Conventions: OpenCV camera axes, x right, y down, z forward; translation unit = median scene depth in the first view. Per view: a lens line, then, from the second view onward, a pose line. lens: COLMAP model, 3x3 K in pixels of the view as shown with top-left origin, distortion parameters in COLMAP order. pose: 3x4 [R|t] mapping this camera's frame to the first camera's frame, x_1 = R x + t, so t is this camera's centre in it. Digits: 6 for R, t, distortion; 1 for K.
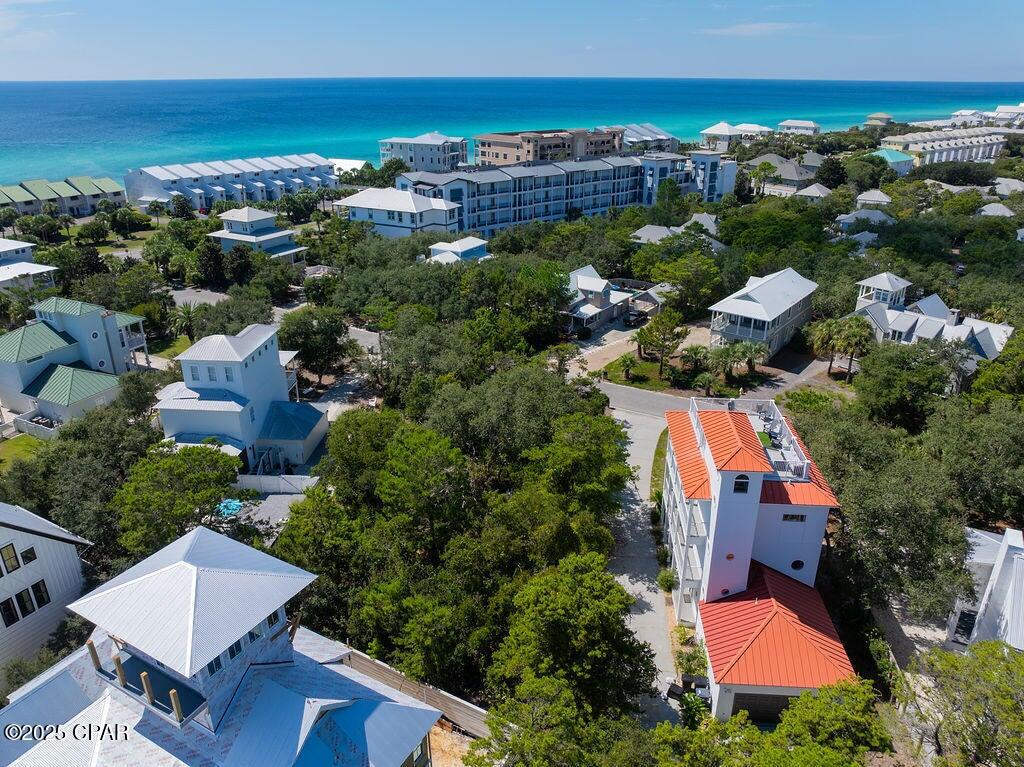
lens RADIAL K [[718.0, 0, 516.7], [0, 718.0, 381.9], [0, 0, 1]] dist [-0.038785, 0.006897]
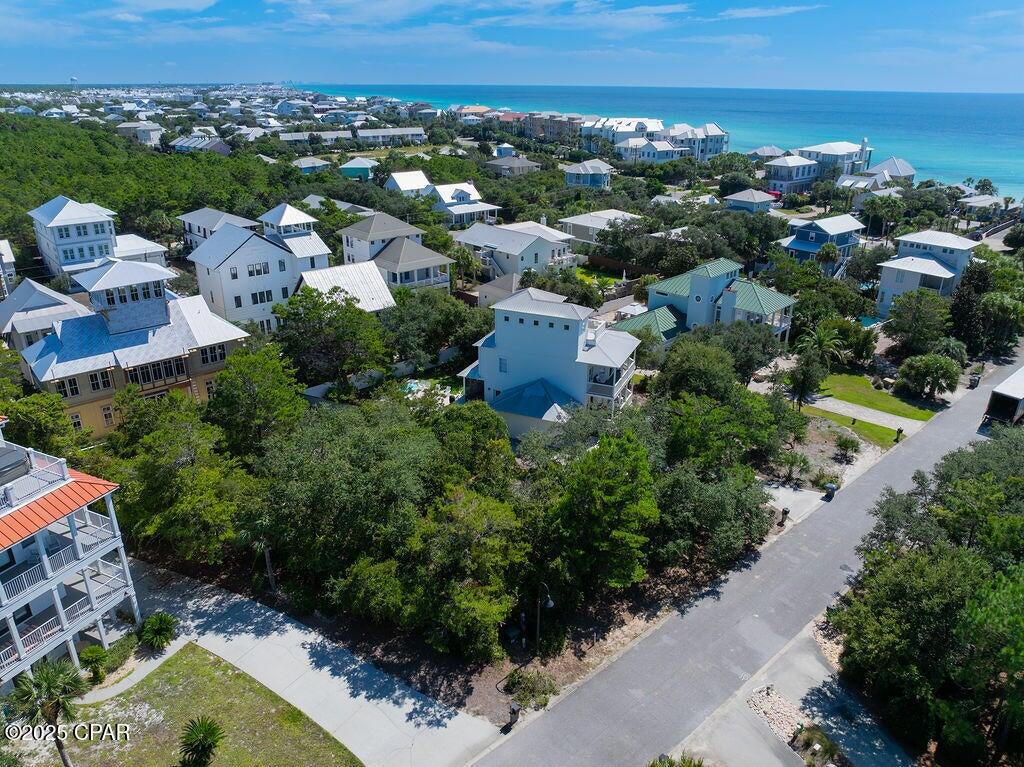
lens RADIAL K [[718.0, 0, 516.7], [0, 718.0, 381.9], [0, 0, 1]] dist [-0.038785, 0.006897]
pose [[-0.329746, 0.360487, -0.872534, 0.266413], [-0.380339, 0.795178, 0.472265, -0.211709], [0.864066, 0.487586, -0.125100, 0.557980]]
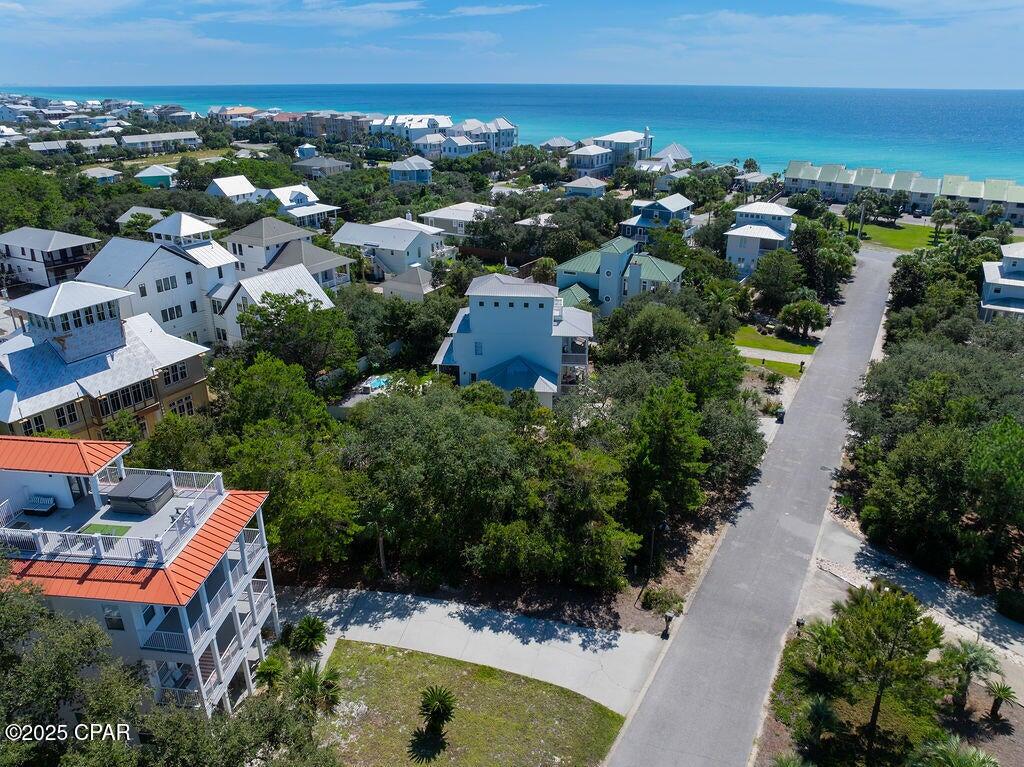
lens RADIAL K [[718.0, 0, 516.7], [0, 718.0, 381.9], [0, 0, 1]] dist [-0.038785, 0.006897]
pose [[-0.006719, 0.385828, -0.922546, 0.328261], [-0.397975, 0.845324, 0.356430, -0.159831], [0.917372, 0.369546, 0.147870, 0.436817]]
